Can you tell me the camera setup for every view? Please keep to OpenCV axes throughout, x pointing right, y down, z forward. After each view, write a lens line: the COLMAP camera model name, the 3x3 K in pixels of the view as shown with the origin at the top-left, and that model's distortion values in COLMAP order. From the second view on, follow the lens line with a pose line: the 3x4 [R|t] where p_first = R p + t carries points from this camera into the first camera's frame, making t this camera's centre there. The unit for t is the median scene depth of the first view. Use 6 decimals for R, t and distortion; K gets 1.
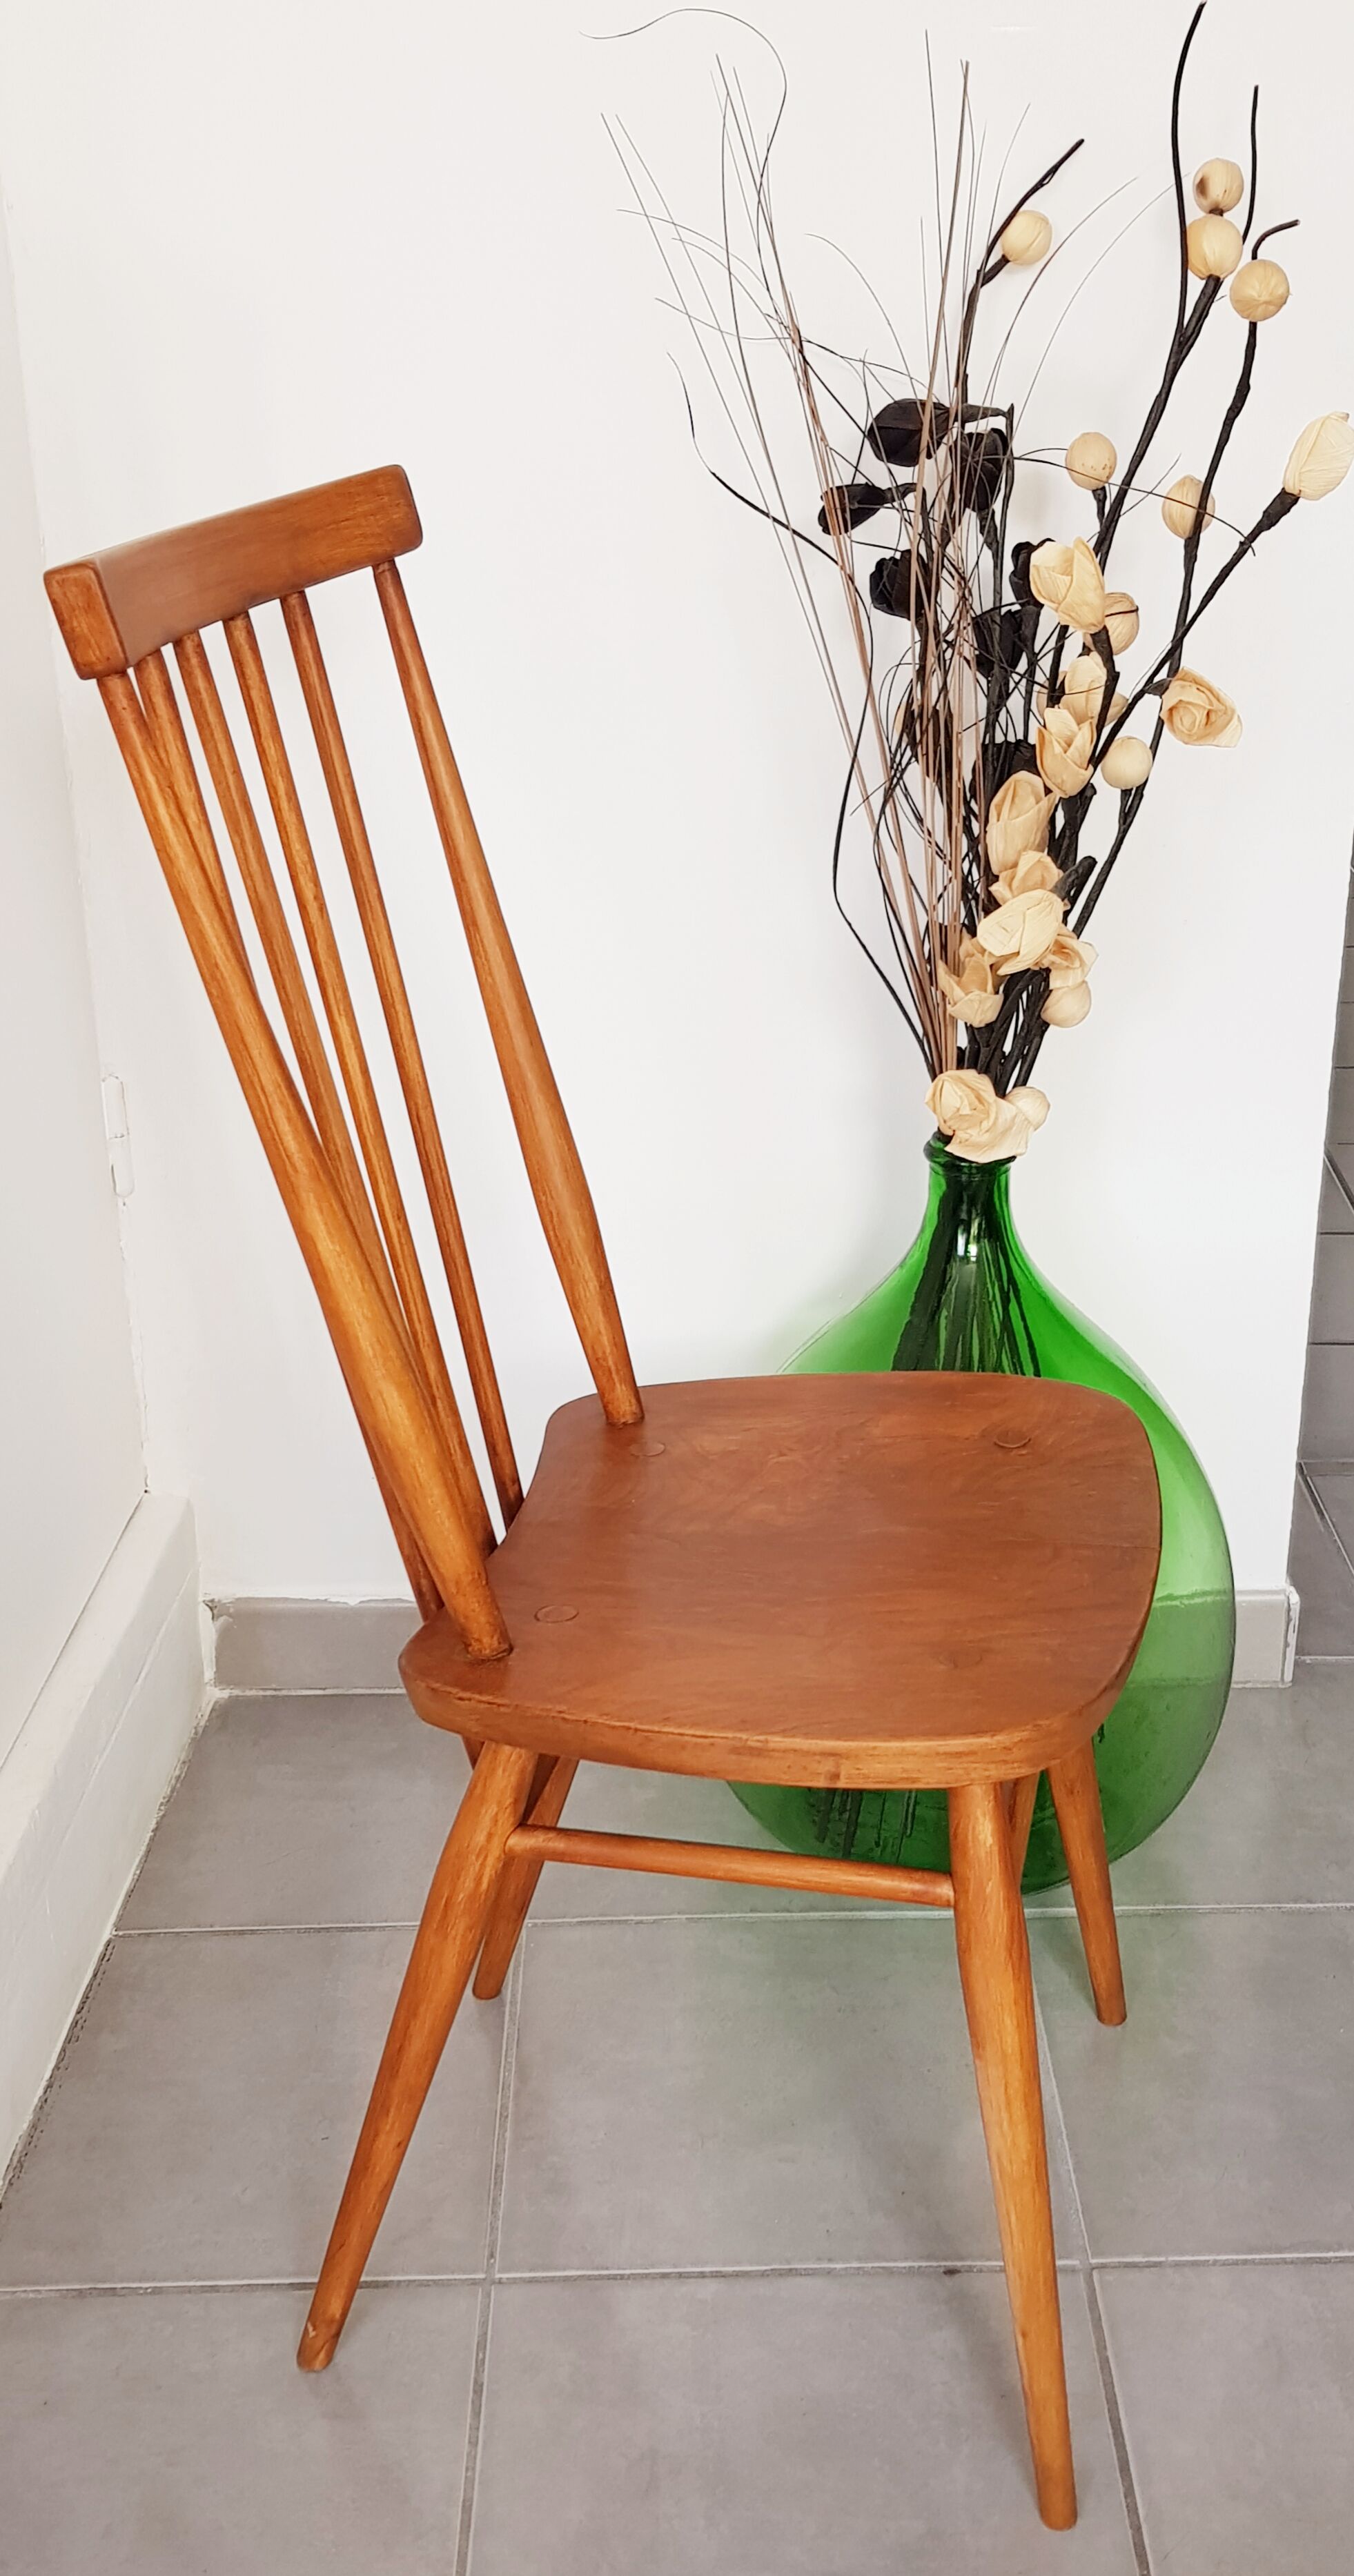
lens RADIAL K [[2710.1, 0, 749.4], [0, 2710.1, 1378.6], [0, 0, 1]] dist [0.021998, -0.007341]
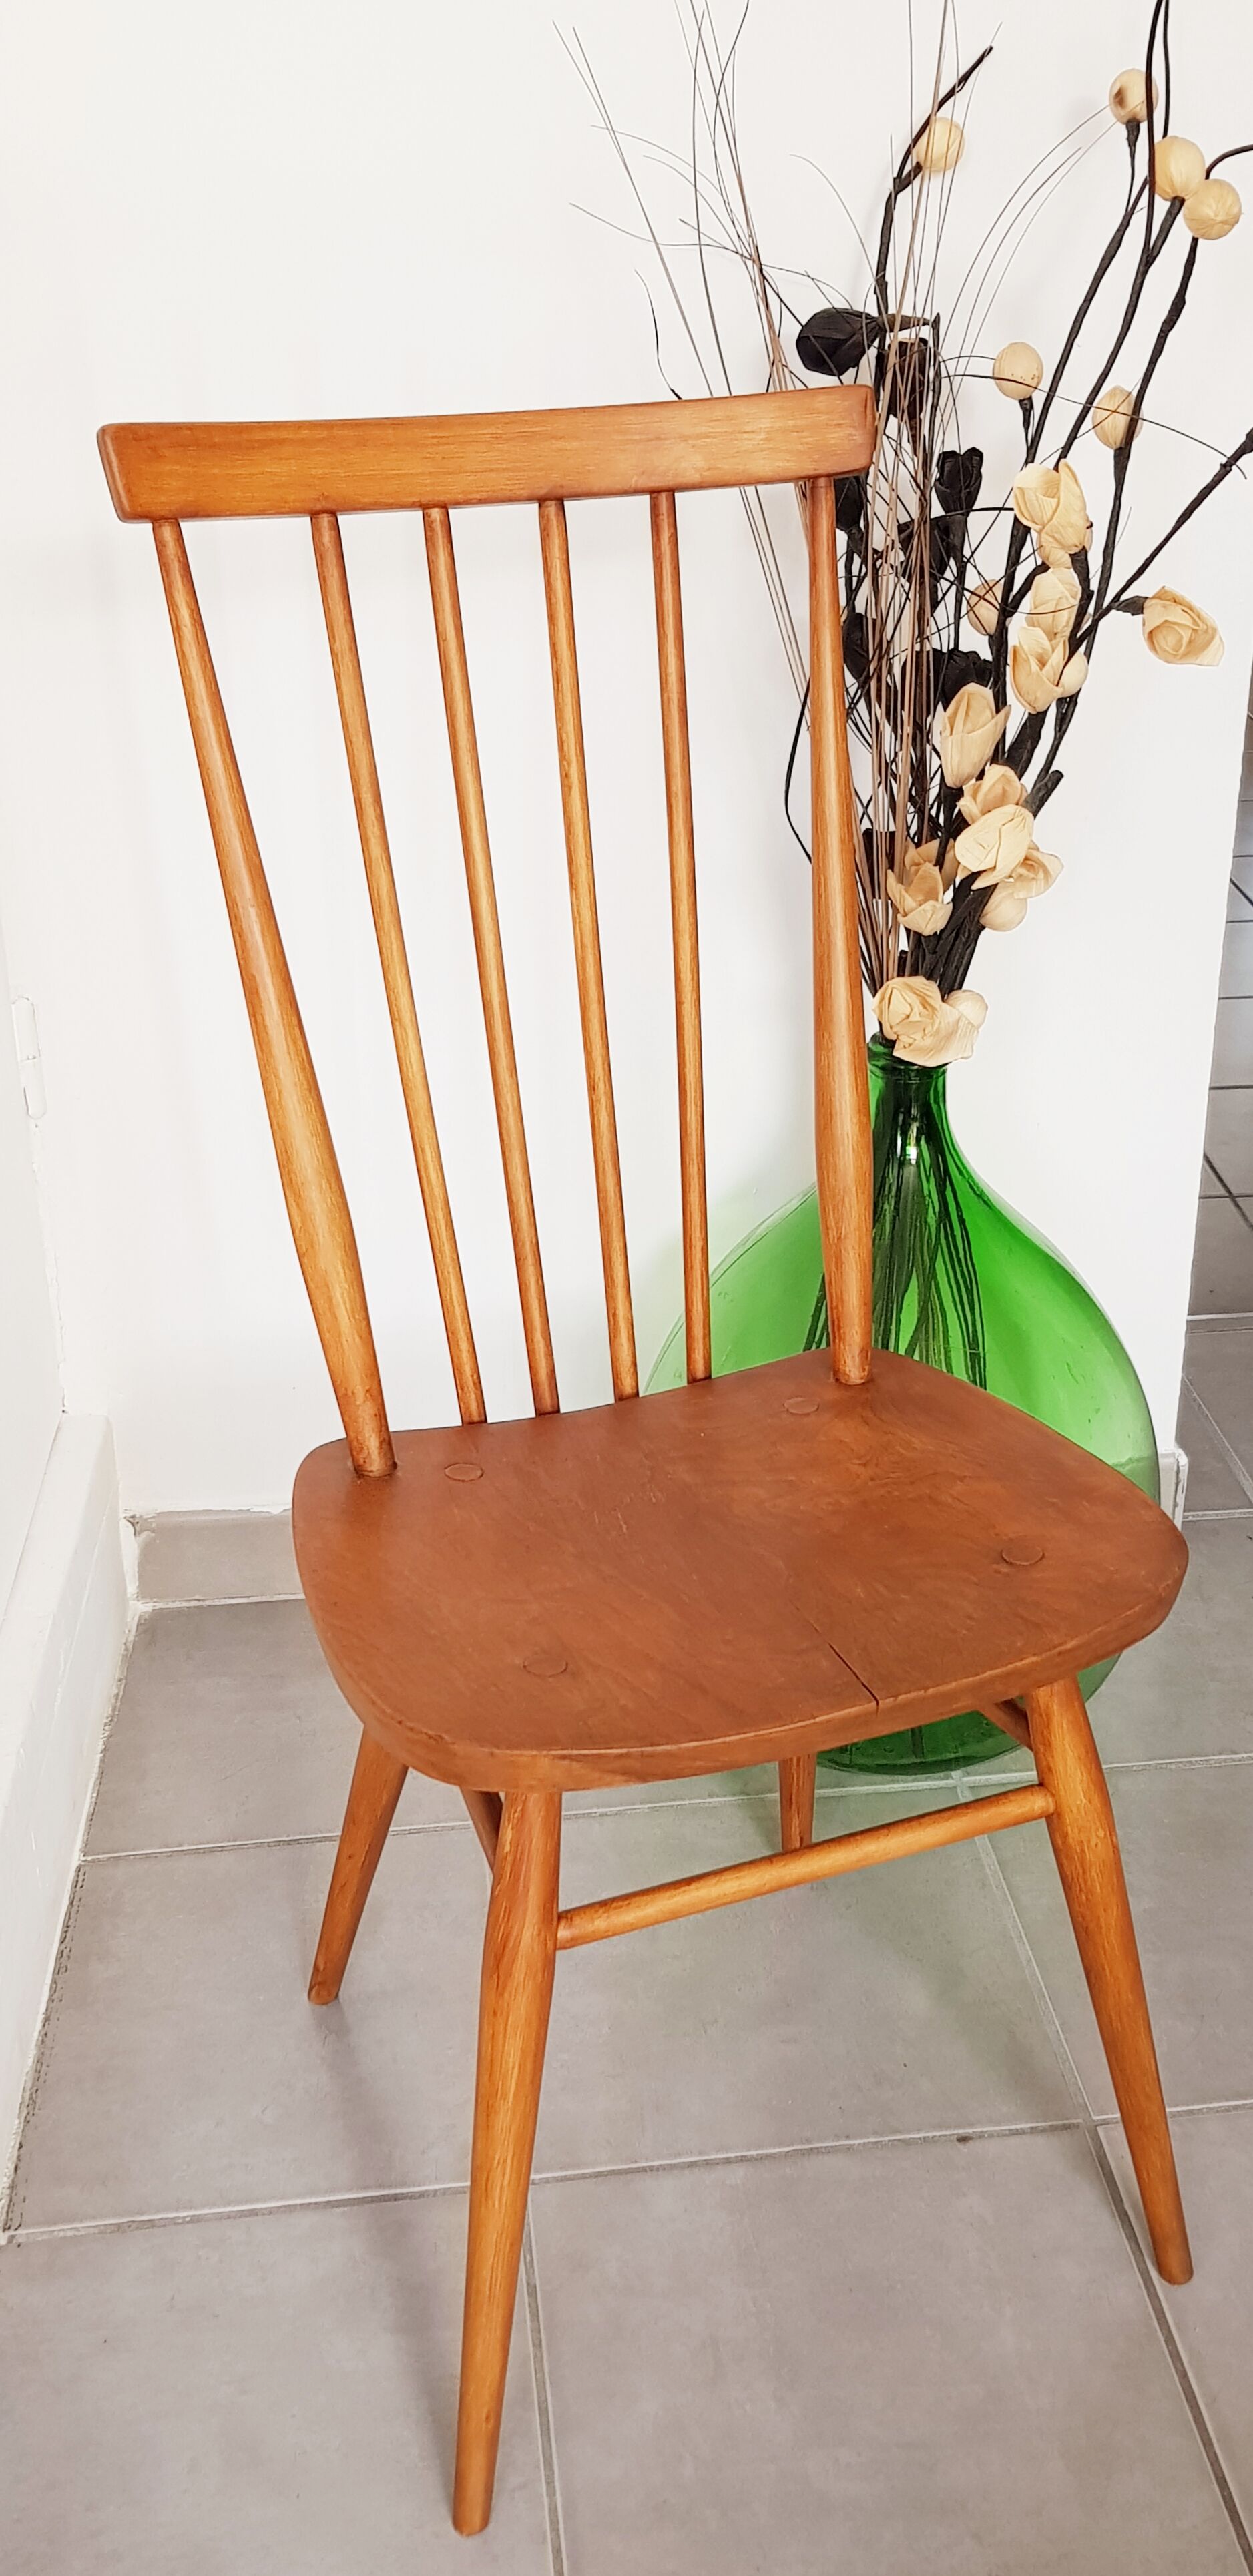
lens RADIAL K [[2617.8, 0, 726.9], [0, 2617.8, 1340.3], [0, 0, 1]] dist [0.016499, 0.000642]
pose [[0.993111, -0.044532, 0.108384, -0.103676], [0.039126, 0.997906, 0.051501, -0.030813], [-0.110451, -0.046906, 0.992774, 0.021424]]
